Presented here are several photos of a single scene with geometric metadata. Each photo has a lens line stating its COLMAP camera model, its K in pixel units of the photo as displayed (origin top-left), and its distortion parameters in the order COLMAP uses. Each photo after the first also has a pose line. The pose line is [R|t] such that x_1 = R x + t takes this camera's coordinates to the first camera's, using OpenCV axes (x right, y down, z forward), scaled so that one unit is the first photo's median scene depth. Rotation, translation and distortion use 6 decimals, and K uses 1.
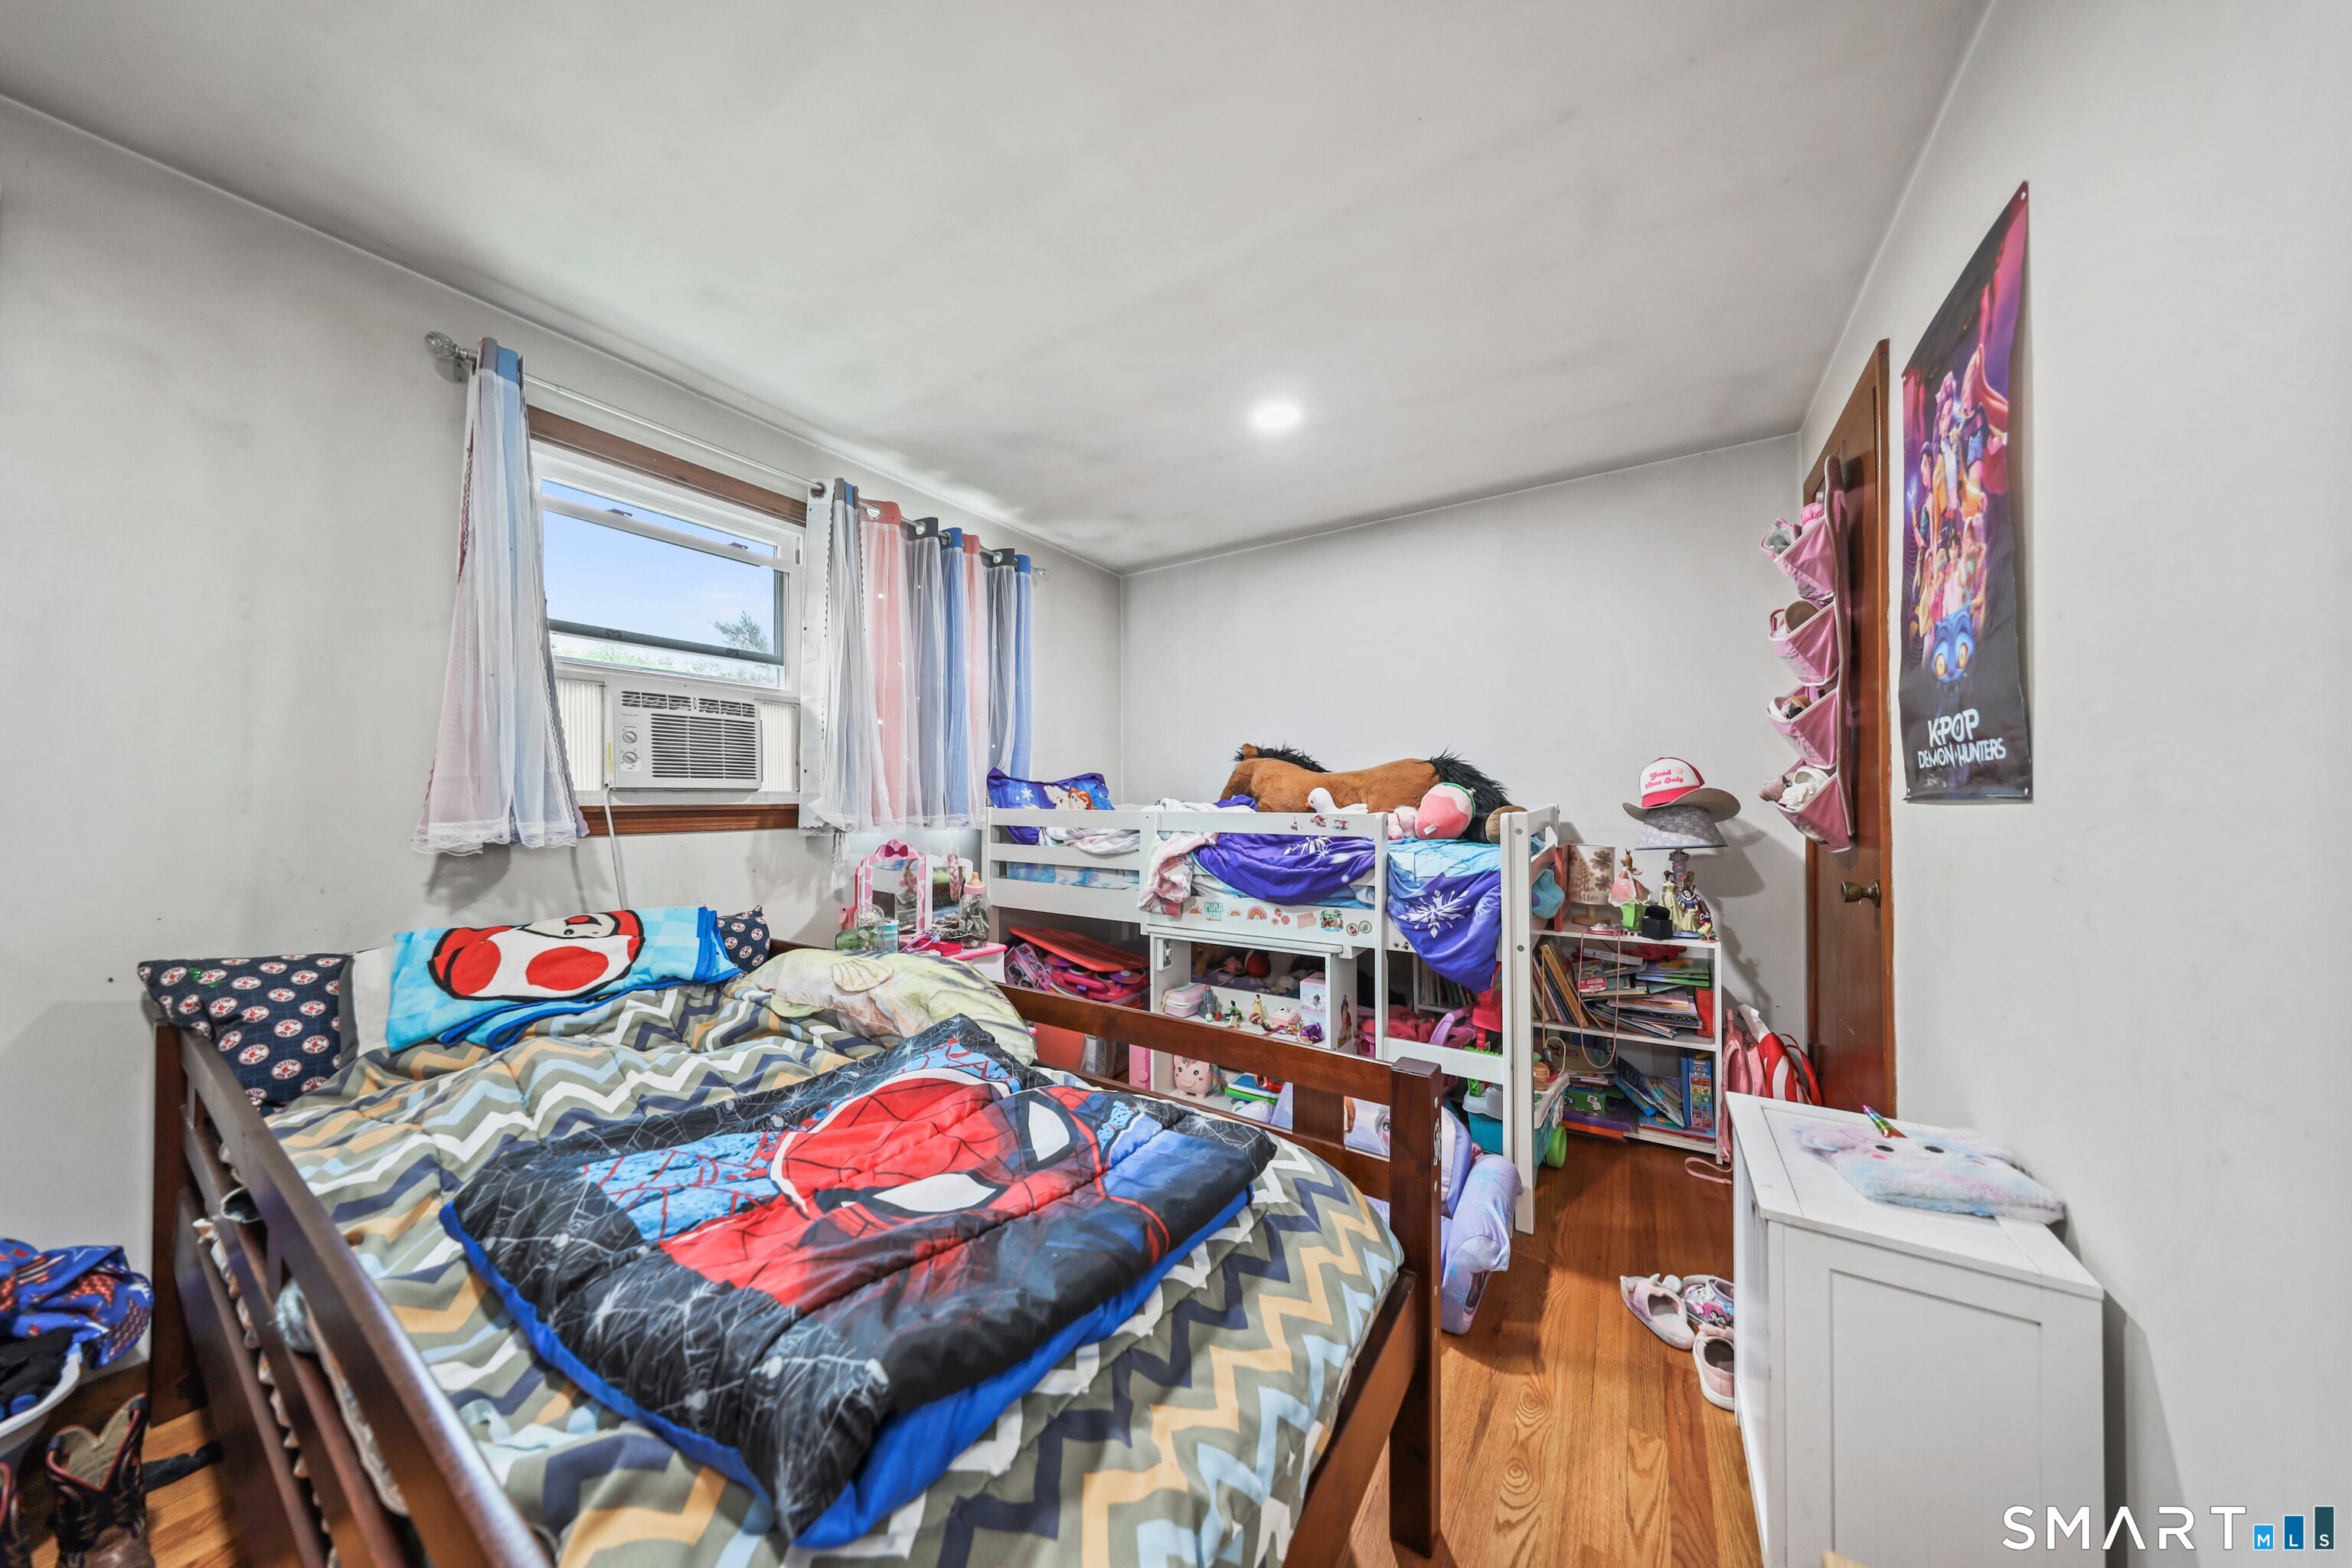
lens RADIAL K [[723.3, 0, 1176.0], [0, 723.3, 784.0], [0, 0, 1]] dist [0.004941, -0.000006]
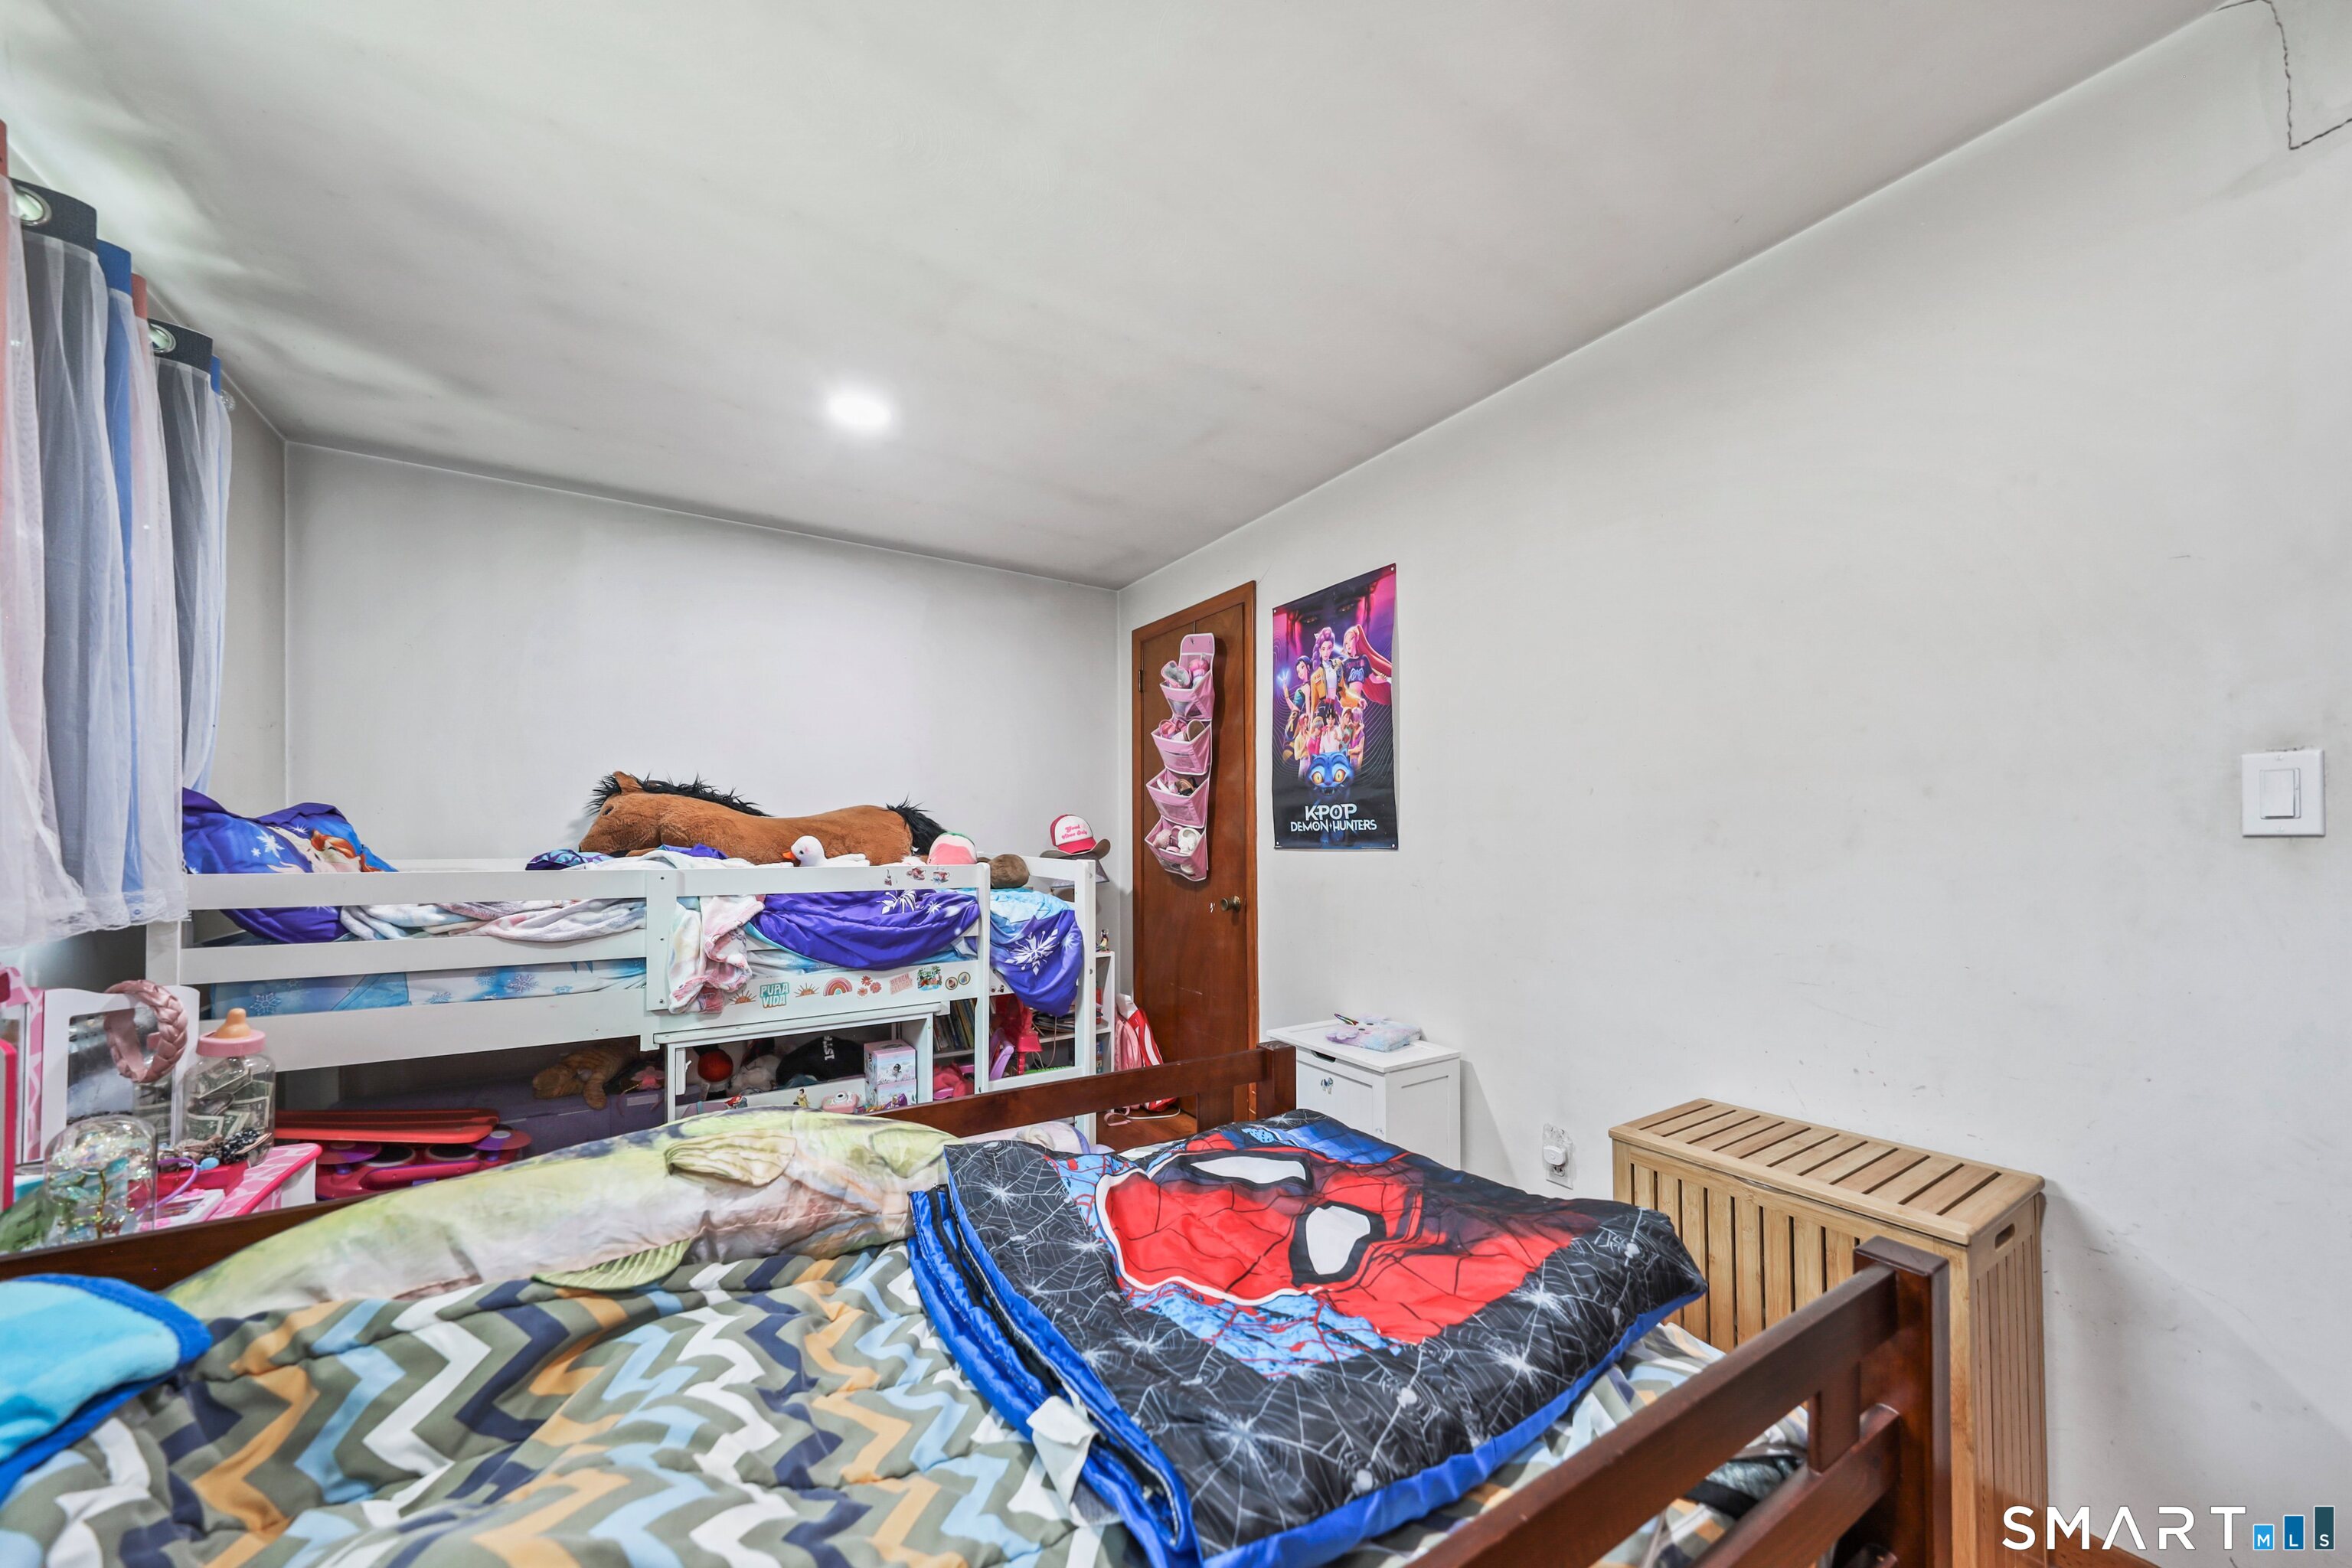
lens RADIAL K [[778.8, 0, 1166.5], [0, 778.8, 820.8], [0, 0, 1]] dist [0.000373, -0.000236]
pose [[0.444123, 0.024756, 0.895624, -0.575727], [-0.017015, 0.999671, -0.019194, -0.003224], [-0.895804, -0.006714, 0.444398, 0.275742]]
